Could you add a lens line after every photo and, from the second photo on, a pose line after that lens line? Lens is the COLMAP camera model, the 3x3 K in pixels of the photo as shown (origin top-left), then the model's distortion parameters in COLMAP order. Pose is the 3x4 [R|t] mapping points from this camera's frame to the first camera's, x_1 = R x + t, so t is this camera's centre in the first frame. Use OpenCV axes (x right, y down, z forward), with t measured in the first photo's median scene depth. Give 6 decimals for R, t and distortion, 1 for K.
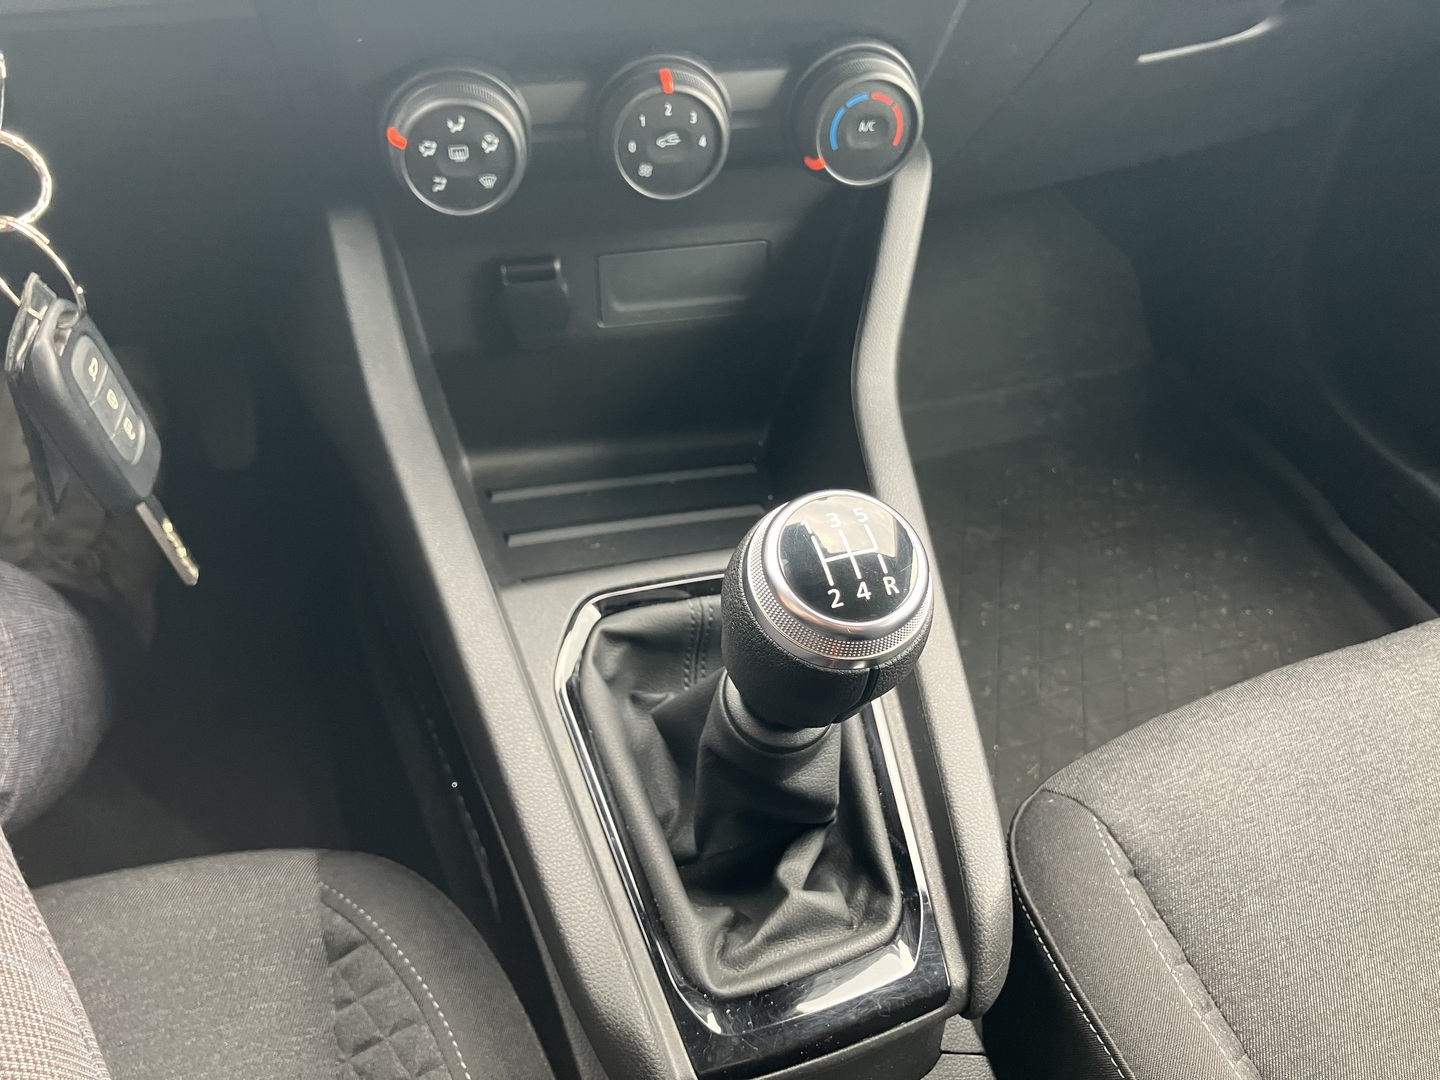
lens RADIAL K [[1199.6, 0, 724.1], [0, 1199.6, 551.5], [0, 0, 1]] dist [0.029886, -0.015385]
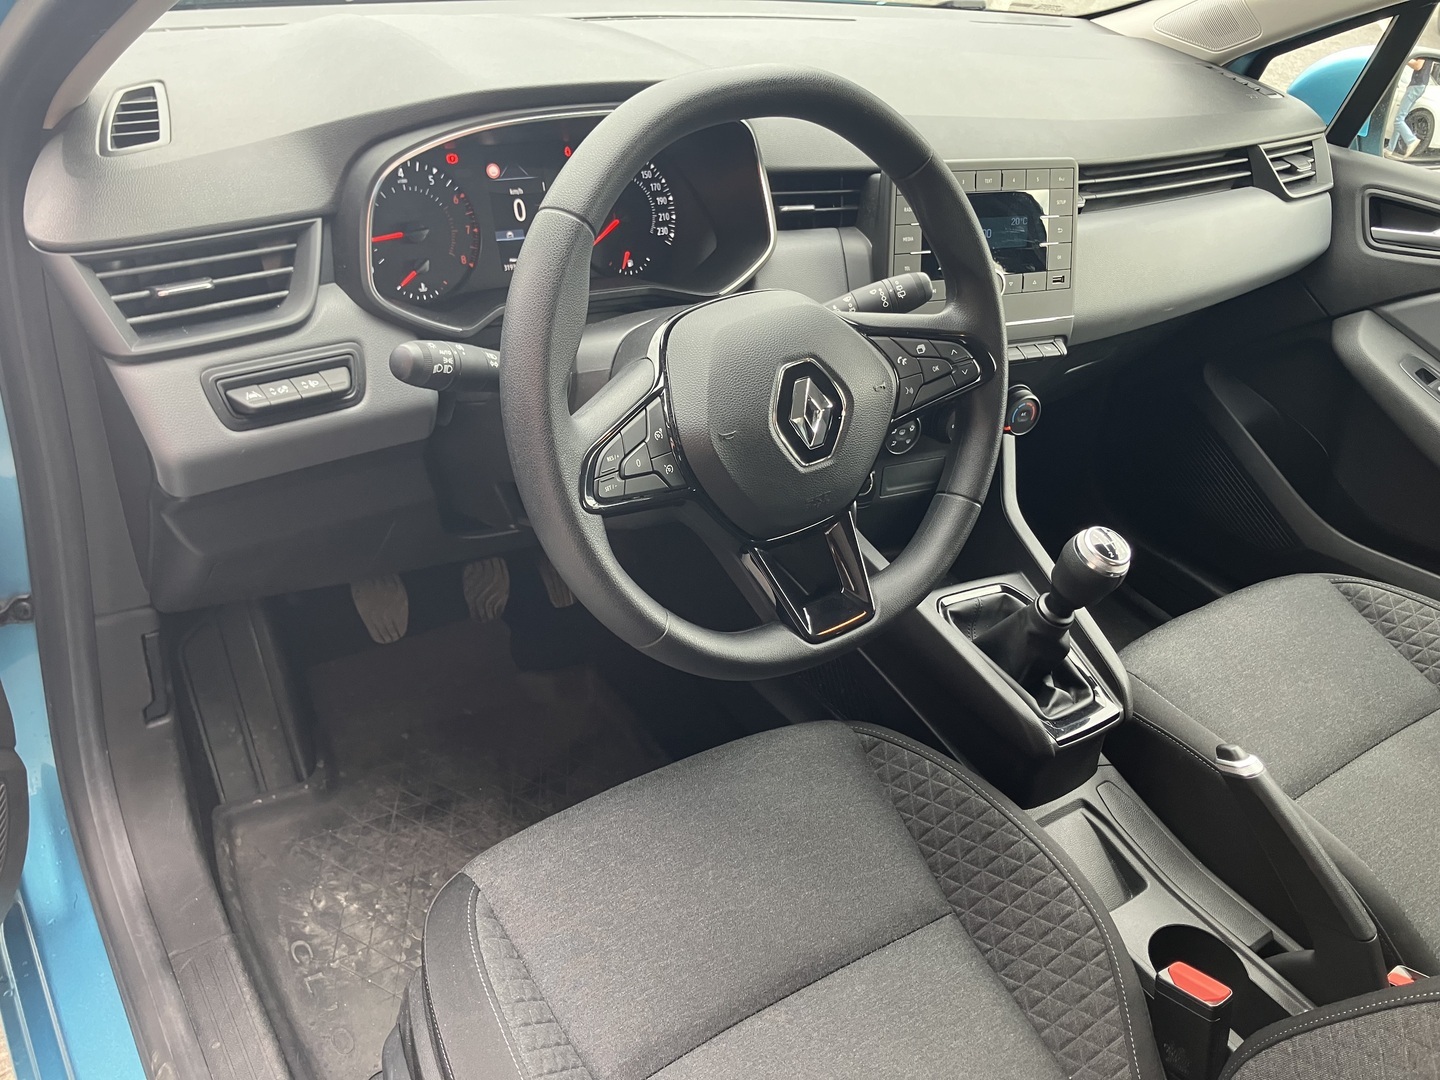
lens RADIAL K [[1182.8, 0, 720.0], [0, 1182.8, 540.0], [0, 0, 1]] dist [0.023531, -0.010344]
pose [[0.966233, -0.071514, 0.247549, -1.258326], [0.114568, 0.979761, -0.164142, 0.294312], [-0.230800, 0.186961, 0.954870, -1.377475]]
